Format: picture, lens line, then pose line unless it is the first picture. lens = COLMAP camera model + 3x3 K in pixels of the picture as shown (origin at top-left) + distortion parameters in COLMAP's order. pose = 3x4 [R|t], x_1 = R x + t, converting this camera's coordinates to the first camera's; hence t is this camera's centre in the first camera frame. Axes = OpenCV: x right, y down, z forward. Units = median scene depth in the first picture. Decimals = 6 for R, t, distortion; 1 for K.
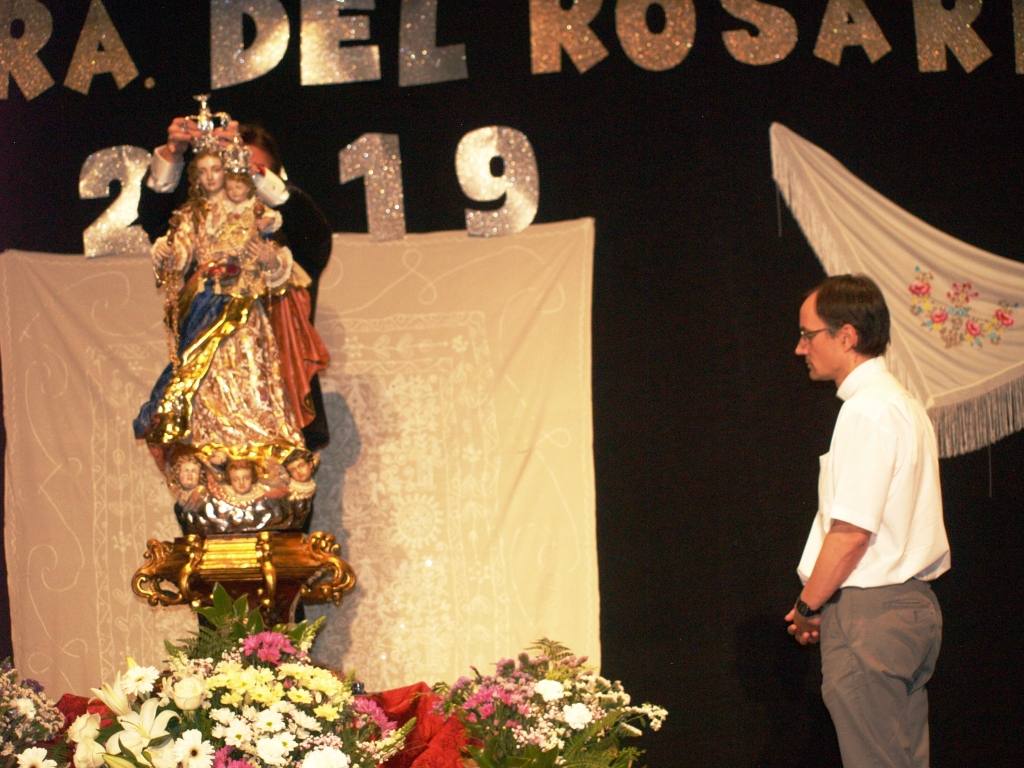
lens RADIAL K [[2418.6, 0, 509.3], [0, 2418.6, 346.7], [0, 0, 1]] dist [-0.336504, 0.028563]
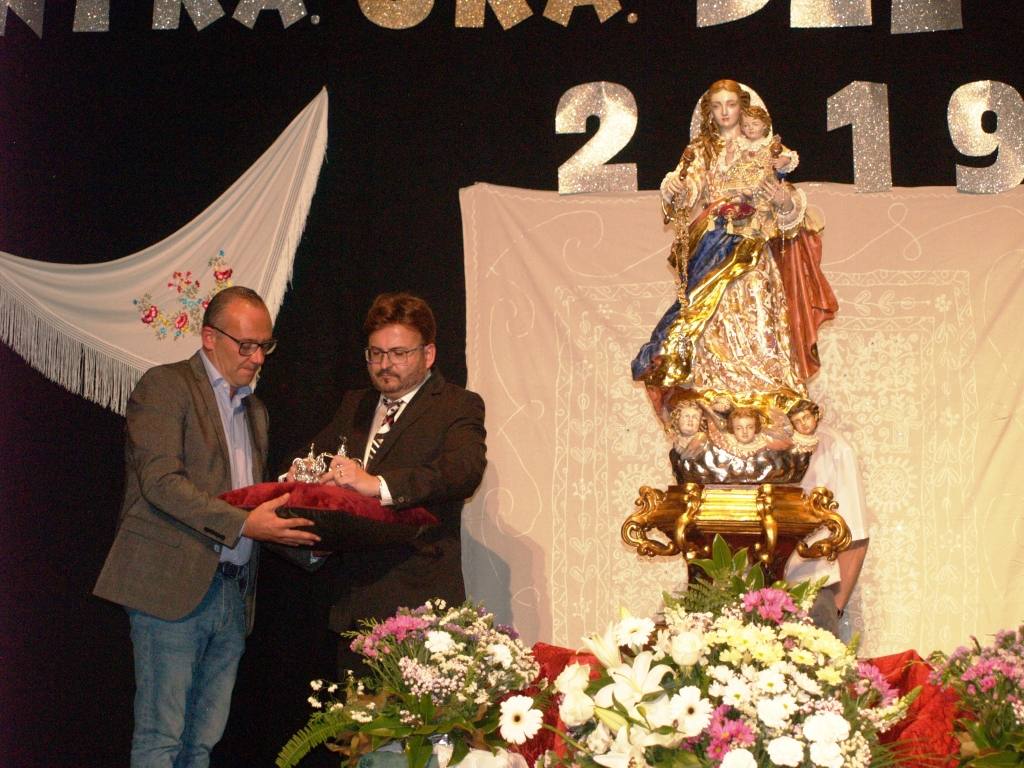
lens RADIAL K [[2428.3, 0, 508.5], [0, 2428.3, 340.6], [0, 0, 1]] dist [-0.343340, 0.125401]
pose [[0.986717, 0.053394, -0.153426, -0.057222], [-0.051577, 0.998544, 0.015798, 0.009773], [0.154046, -0.007675, 0.988034, 0.033762]]
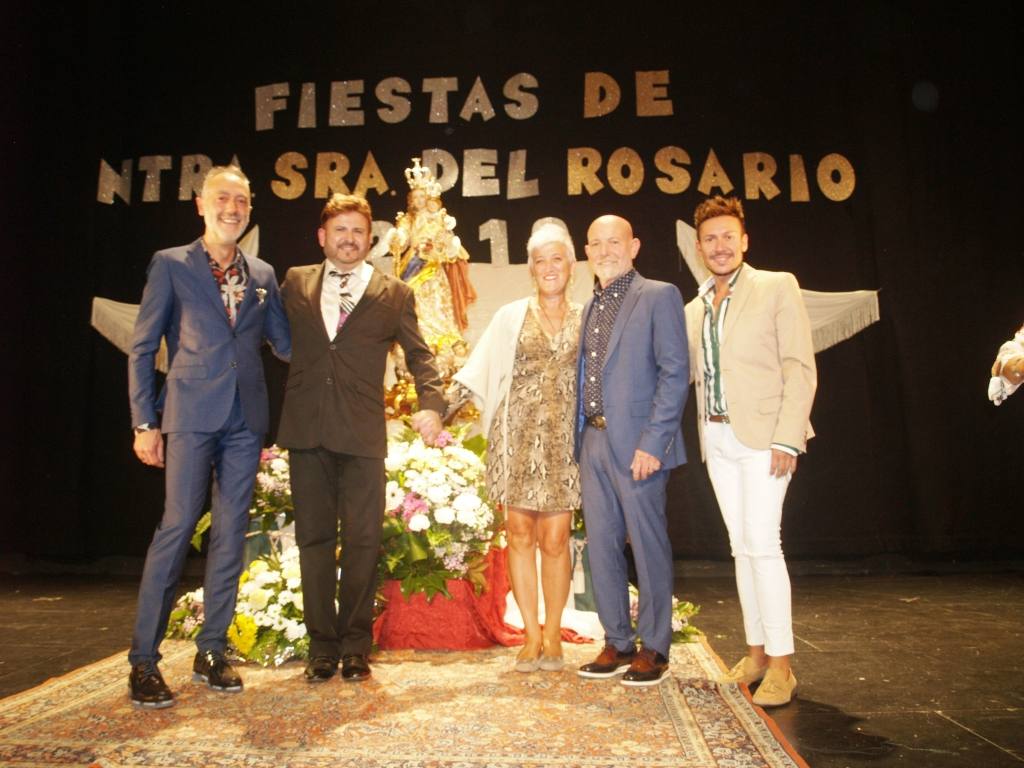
lens RADIAL K [[810.4, 0, 502.3], [0, 810.4, 379.8], [0, 0, 1]] dist [-0.089885, 0.001837]
pose [[0.999033, 0.036090, -0.025102, -0.034750], [-0.035857, 0.999310, 0.009700, 0.066681], [0.025435, -0.008790, 0.999638, 0.350660]]
